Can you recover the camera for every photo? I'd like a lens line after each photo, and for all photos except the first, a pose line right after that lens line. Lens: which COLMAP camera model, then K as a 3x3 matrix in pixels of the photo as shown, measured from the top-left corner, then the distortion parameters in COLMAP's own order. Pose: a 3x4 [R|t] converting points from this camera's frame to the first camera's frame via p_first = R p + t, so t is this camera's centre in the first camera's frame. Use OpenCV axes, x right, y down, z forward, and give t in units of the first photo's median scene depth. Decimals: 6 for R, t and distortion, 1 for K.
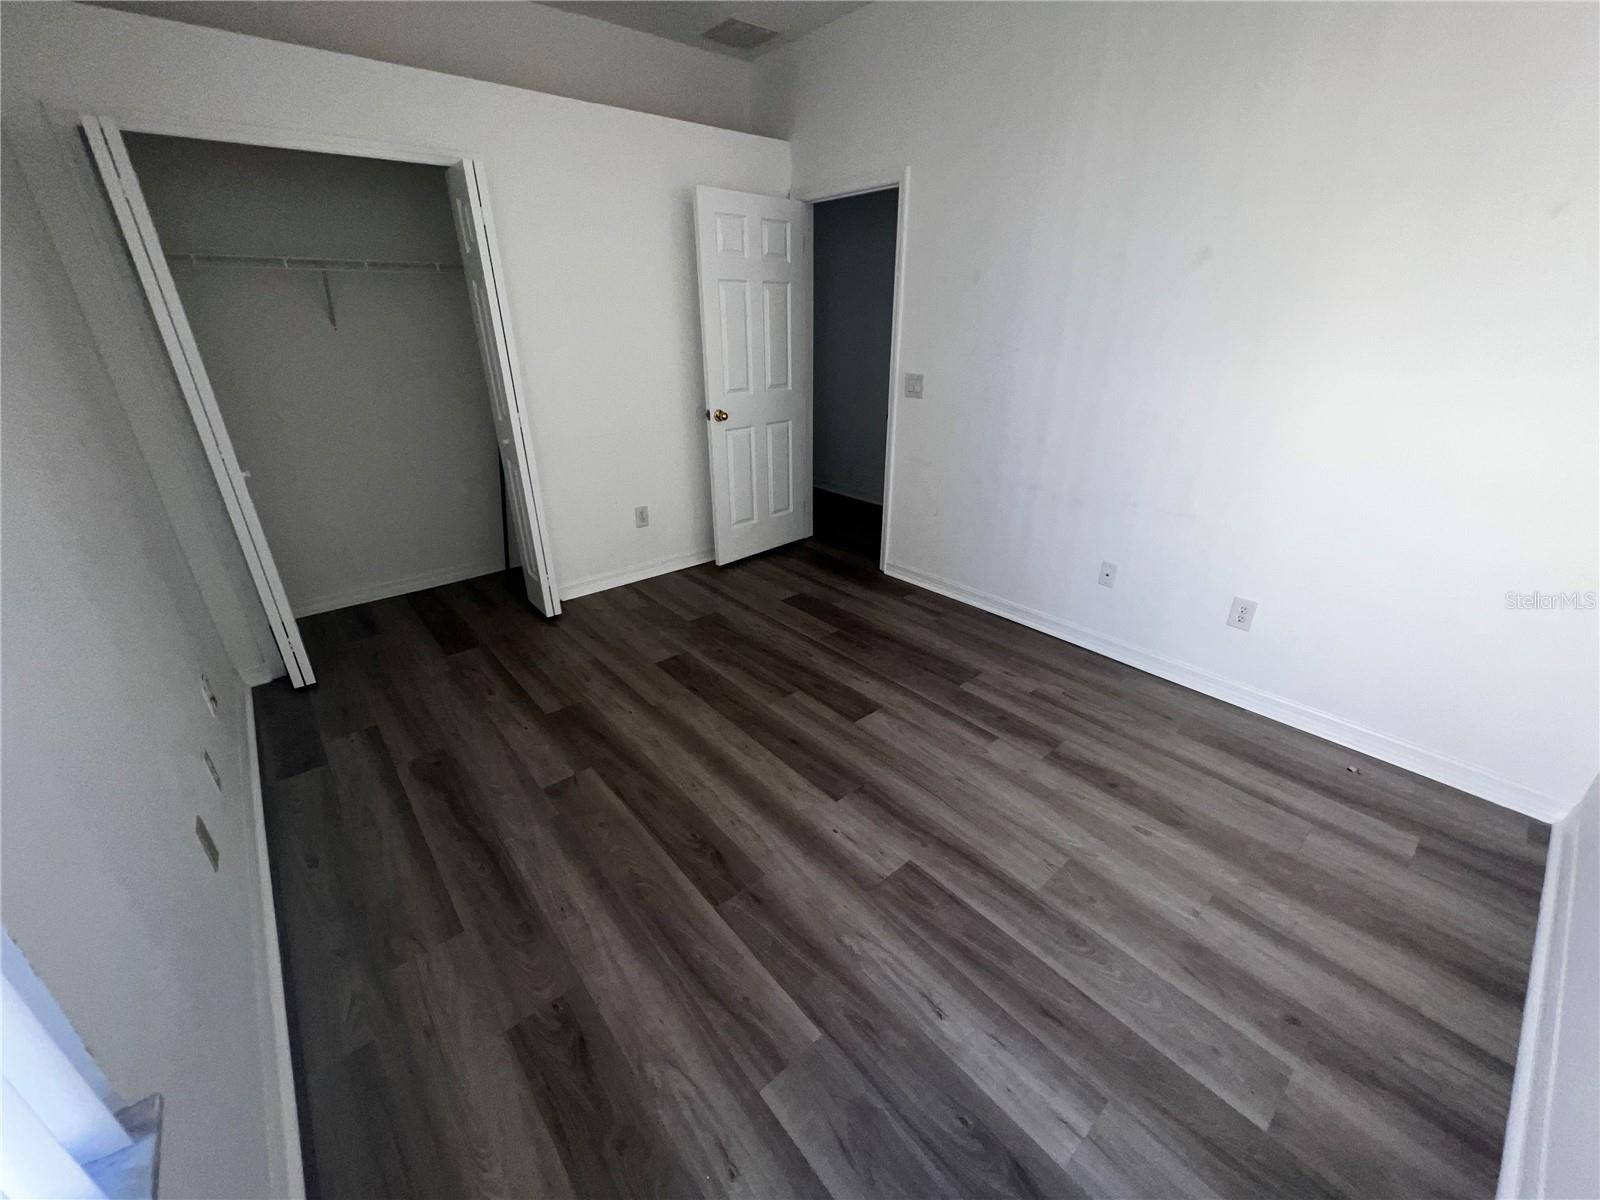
lens RADIAL K [[642.6, 0, 800.0], [0, 642.6, 600.0], [0, 0, 1]] dist [-0.002976, -0.000262]
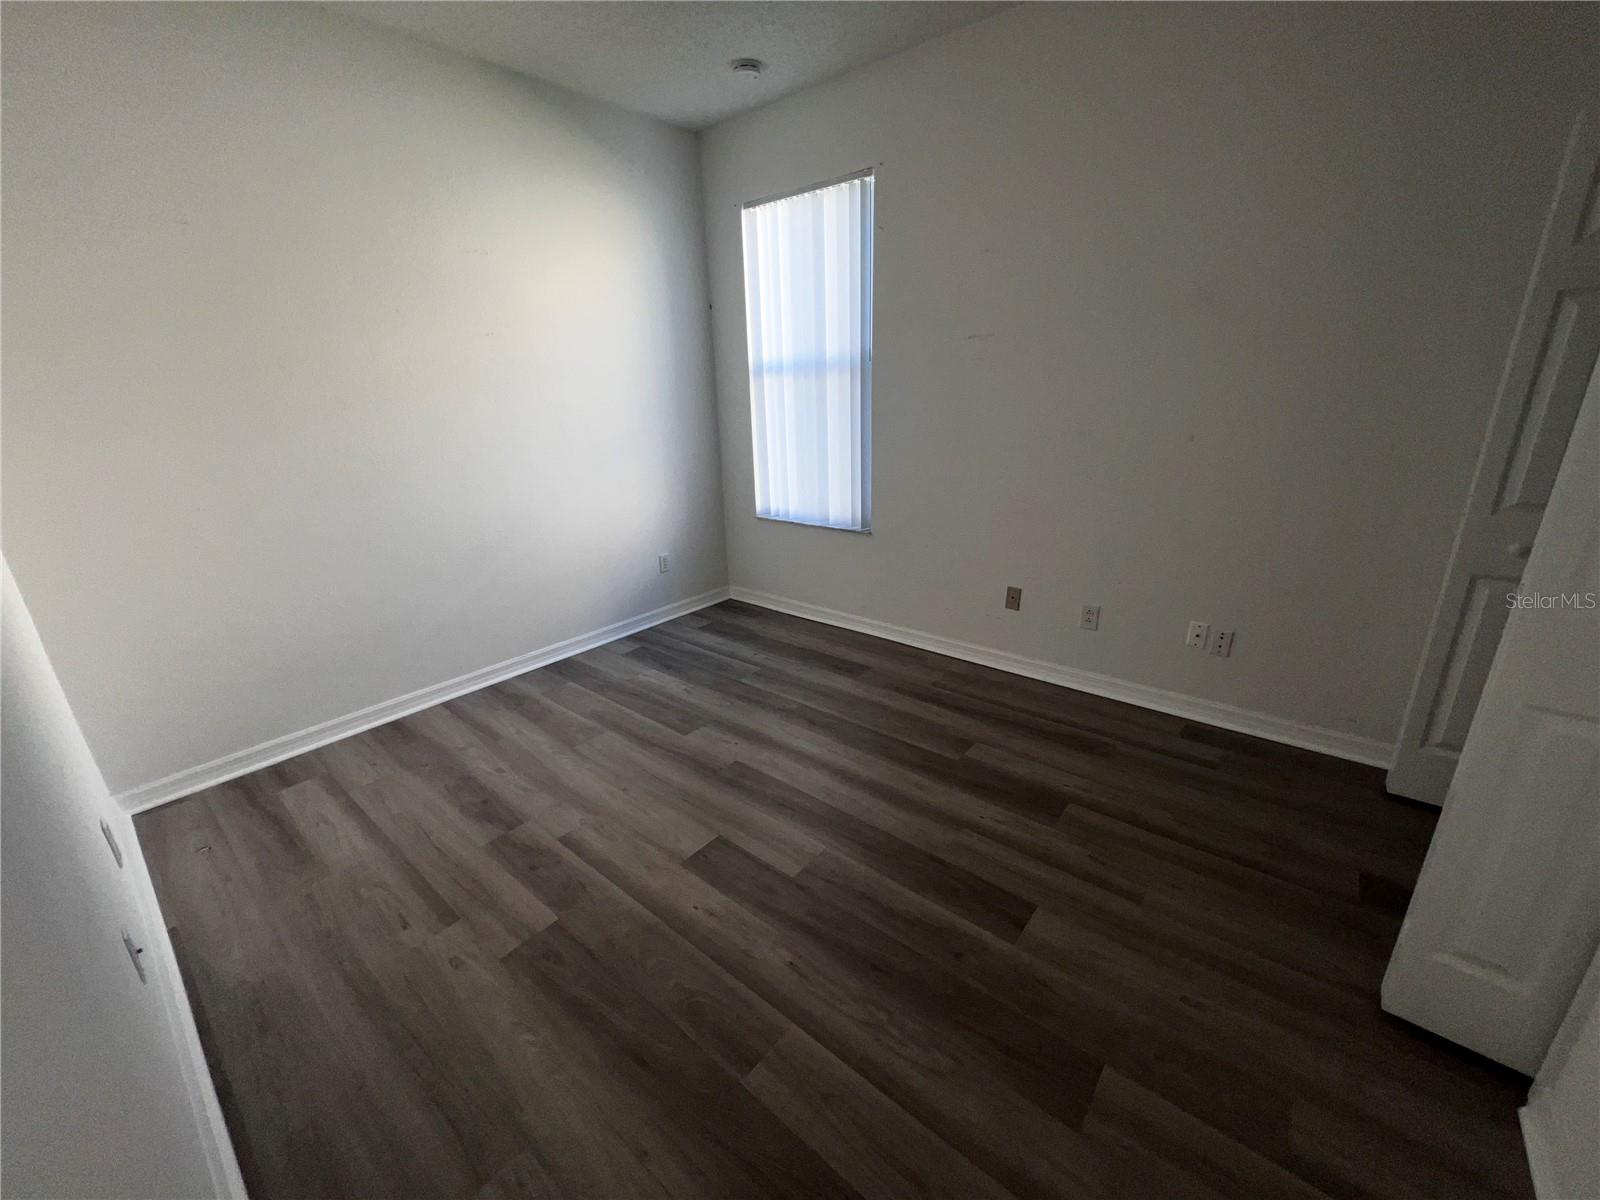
lens RADIAL K [[637.2, 0, 800.0], [0, 637.2, 600.0], [0, 0, 1]] dist [0.010373, -0.000035]
pose [[-0.984543, 0.088175, -0.151327, 0.086400], [-0.036737, 0.740835, 0.670681, -0.678460], [0.171246, 0.665874, -0.726145, 1.563834]]
